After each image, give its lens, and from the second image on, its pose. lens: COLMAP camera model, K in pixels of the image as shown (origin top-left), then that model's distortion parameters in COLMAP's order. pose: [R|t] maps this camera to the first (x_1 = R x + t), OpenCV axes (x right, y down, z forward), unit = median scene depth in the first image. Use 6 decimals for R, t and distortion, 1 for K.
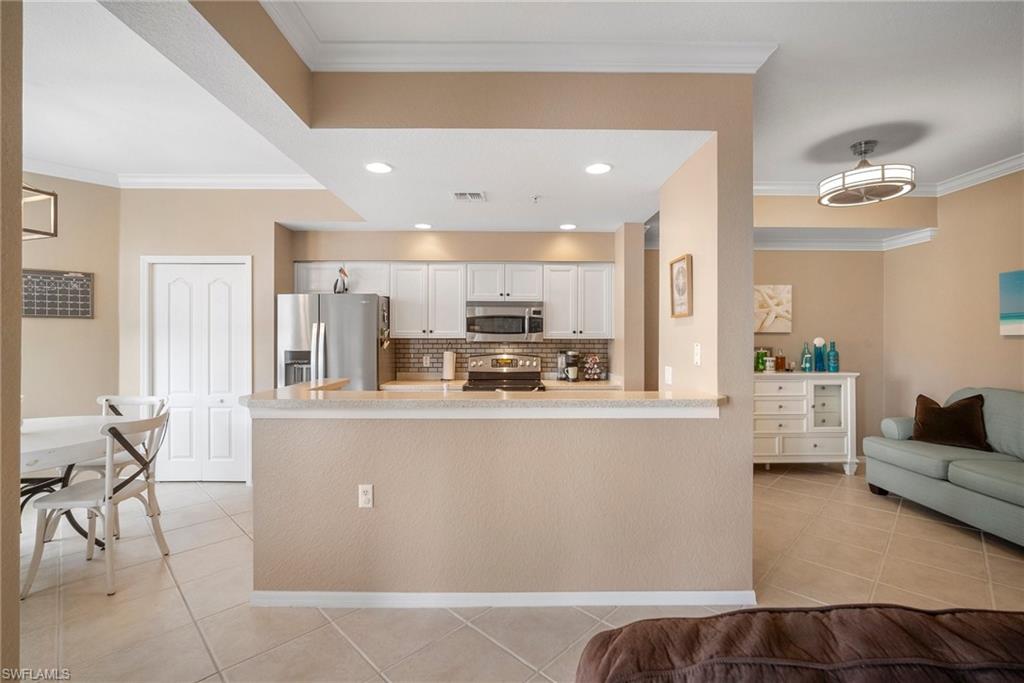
lens RADIAL K [[449.8, 0, 512.8], [0, 449.8, 337.2], [0, 0, 1]] dist [-0.007867, 0.000951]
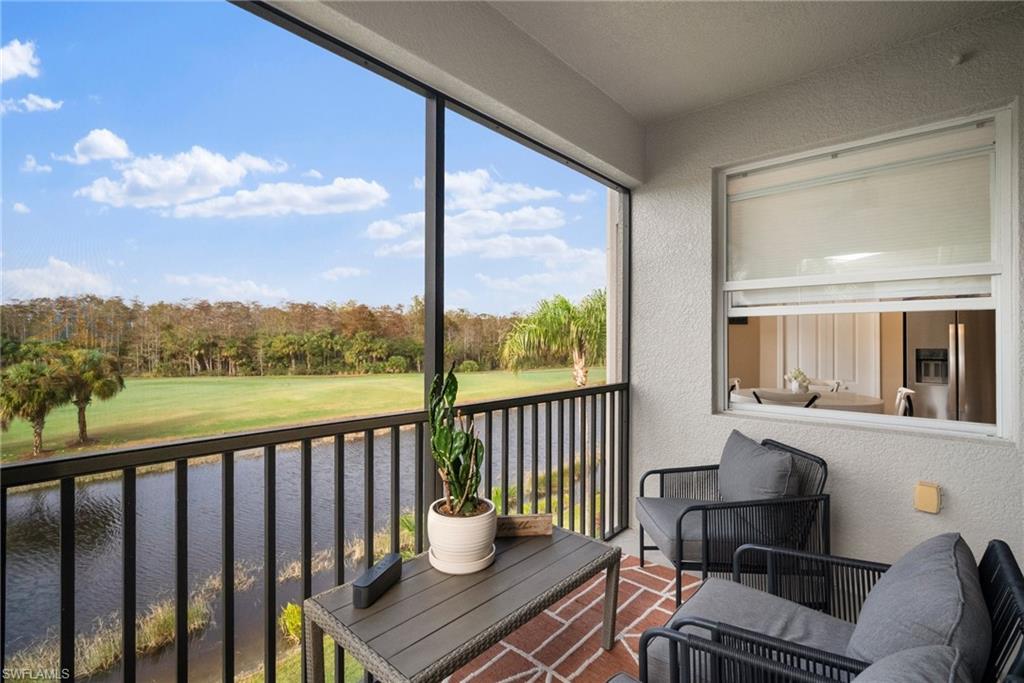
lens RADIAL K [[464.2, 0, 511.9], [0, 464.2, 337.7], [0, 0, 1]] dist [-0.010220, 0.000296]
pose [[0.739657, -0.001681, -0.672982, -0.436013], [-0.003055, 0.999978, -0.005856, 0.011887], [0.672977, 0.006388, 0.739636, -0.535655]]
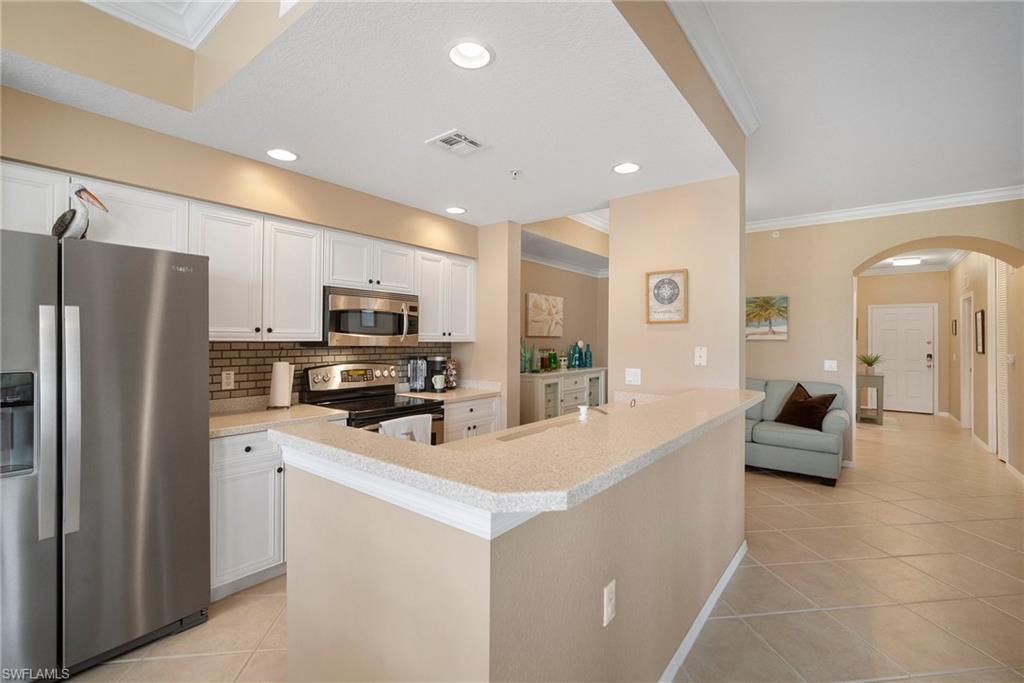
lens RADIAL K [[449.8, 0, 512.8], [0, 449.8, 337.2], [0, 0, 1]] dist [-0.007867, 0.000951]
pose [[0.626363, 0.007342, 0.779497, -0.447127], [-0.005301, 0.999973, -0.005159, -0.001645], [-0.779513, -0.000901, 0.626385, 0.363384]]
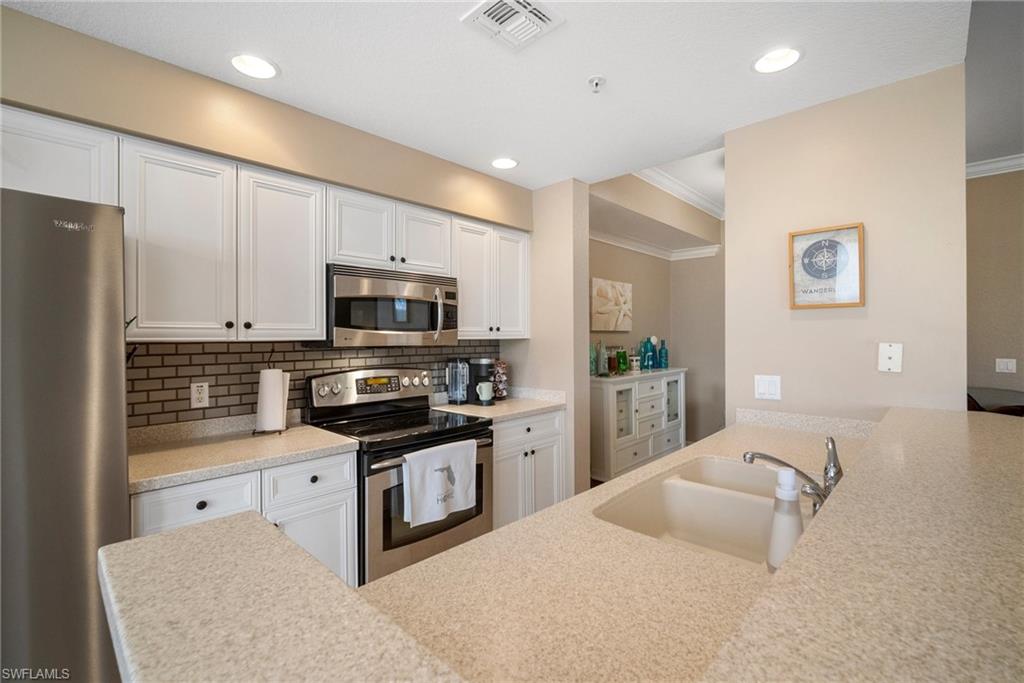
lens RADIAL K [[451.3, 0, 512.6], [0, 451.3, 338.9], [0, 0, 1]] dist [-0.011034, 0.000110]
pose [[0.697899, -0.008330, 0.716148, -0.311382], [0.005766, 0.999965, 0.006012, -0.000697], [-0.716173, -0.000066, 0.697923, 0.519478]]
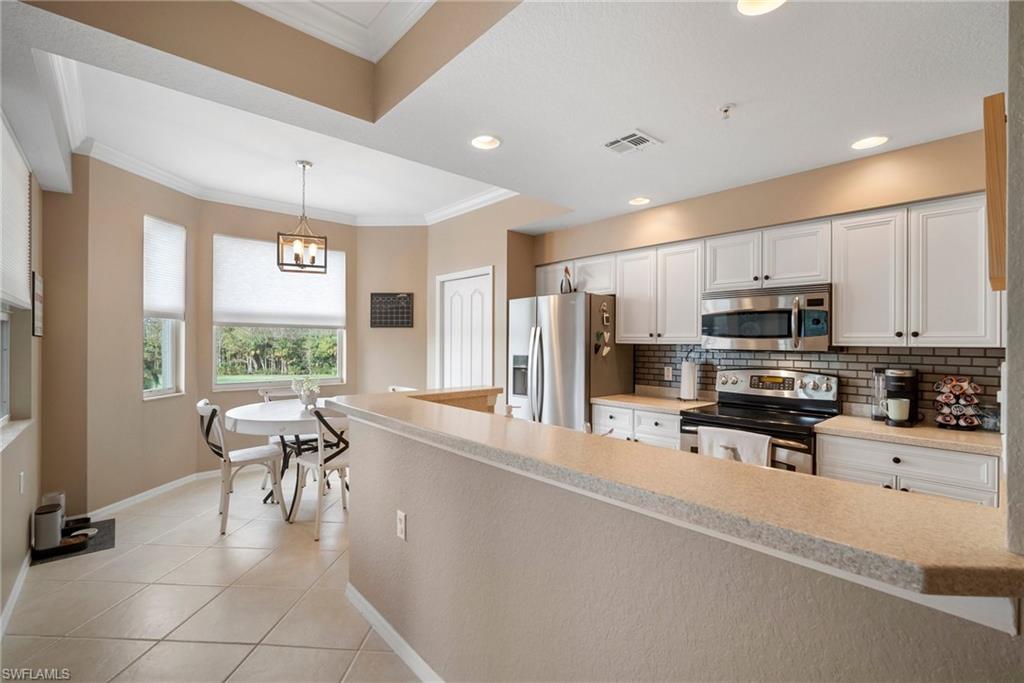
lens RADIAL K [[451.3, 0, 512.6], [0, 451.3, 338.9], [0, 0, 1]] dist [-0.011034, 0.000110]
pose [[0.660005, -0.001482, -0.751260, 0.234267], [-0.005660, 0.999960, -0.006945, 0.000667], [0.751240, 0.008836, 0.659970, 0.297082]]
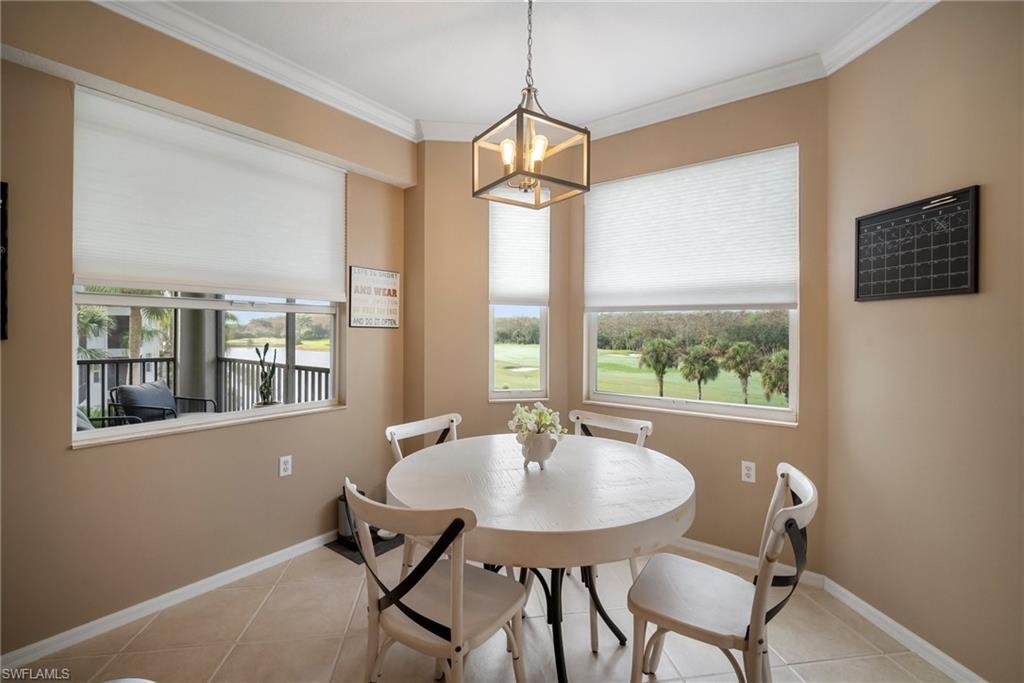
lens RADIAL K [[447.9, 0, 516.5], [0, 447.9, 332.7], [0, 0, 1]] dist [-0.008680, 0.000199]
pose [[-0.601044, -0.000546, -0.799215, -0.292879], [-0.007114, 0.999964, 0.004666, -0.001244], [0.799184, 0.008490, -0.601027, 0.795173]]
